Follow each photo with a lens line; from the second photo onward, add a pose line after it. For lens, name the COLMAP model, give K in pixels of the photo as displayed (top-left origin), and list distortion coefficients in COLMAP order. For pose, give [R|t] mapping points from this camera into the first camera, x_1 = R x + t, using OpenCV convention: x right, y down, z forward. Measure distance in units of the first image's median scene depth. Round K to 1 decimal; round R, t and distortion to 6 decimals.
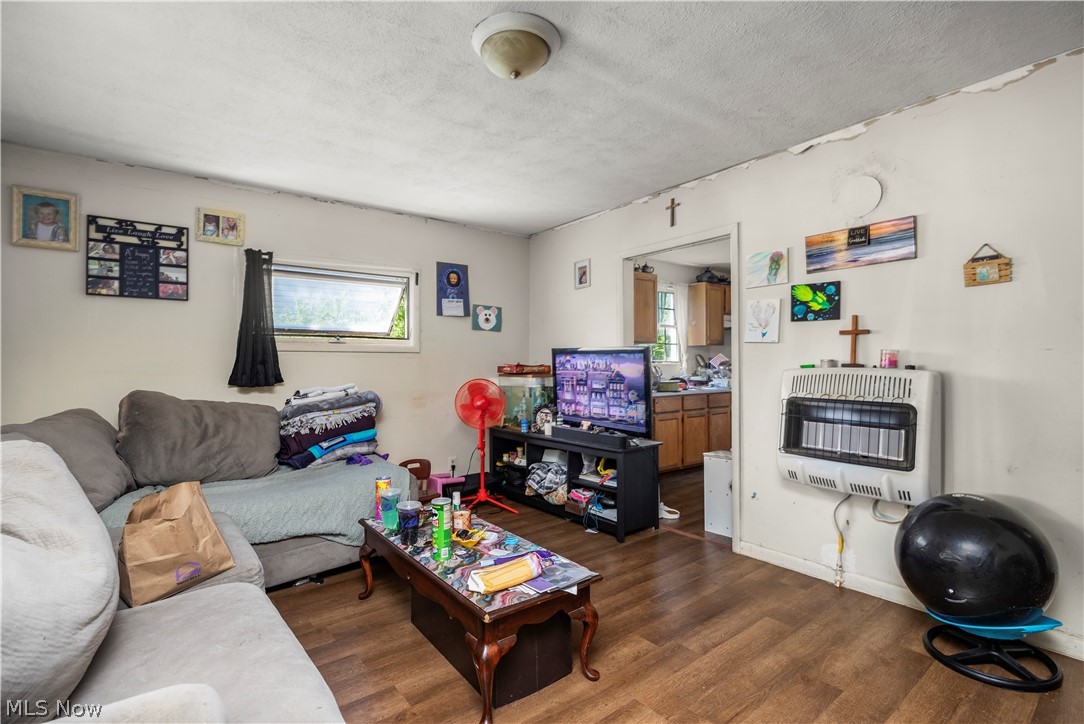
lens RADIAL K [[496.2, 0, 542.0], [0, 496.2, 362.0], [0, 0, 1]] dist [-0.018849, 0.000945]
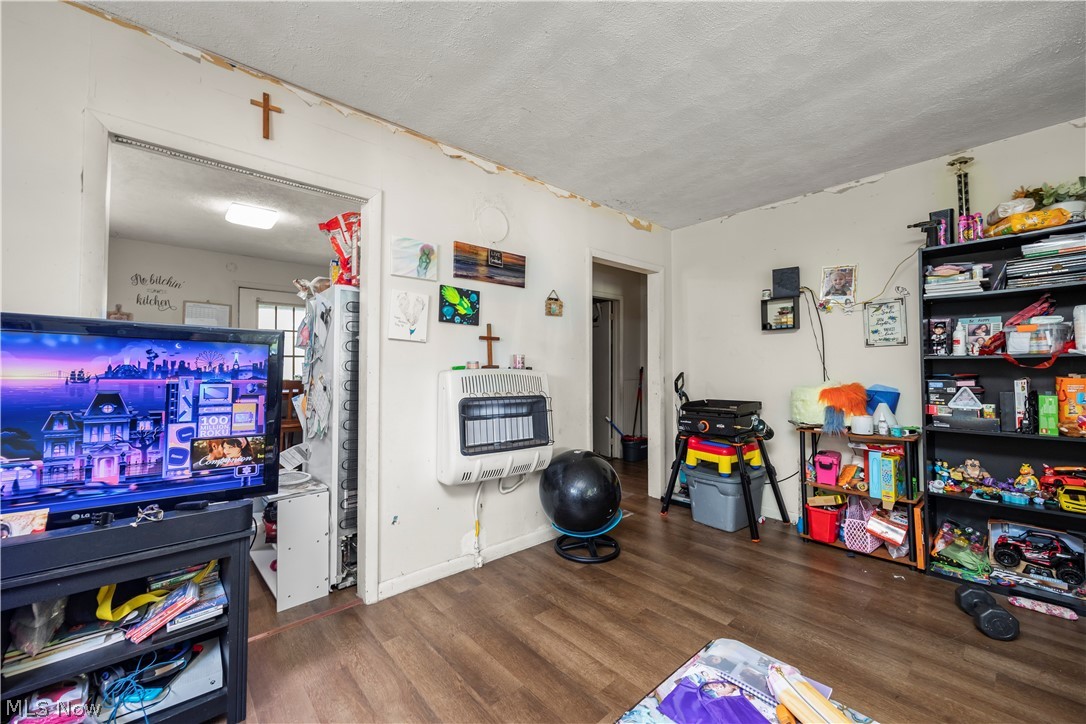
lens RADIAL K [[421.6, 0, 542.5], [0, 421.6, 364.3], [0, 0, 1]] dist [-0.000690, 0.000219]
pose [[-0.054268, 0.021195, 0.998301, -0.357255], [-0.003384, 0.999765, -0.021410, 0.020965], [-0.998521, -0.004540, -0.054184, 0.904363]]
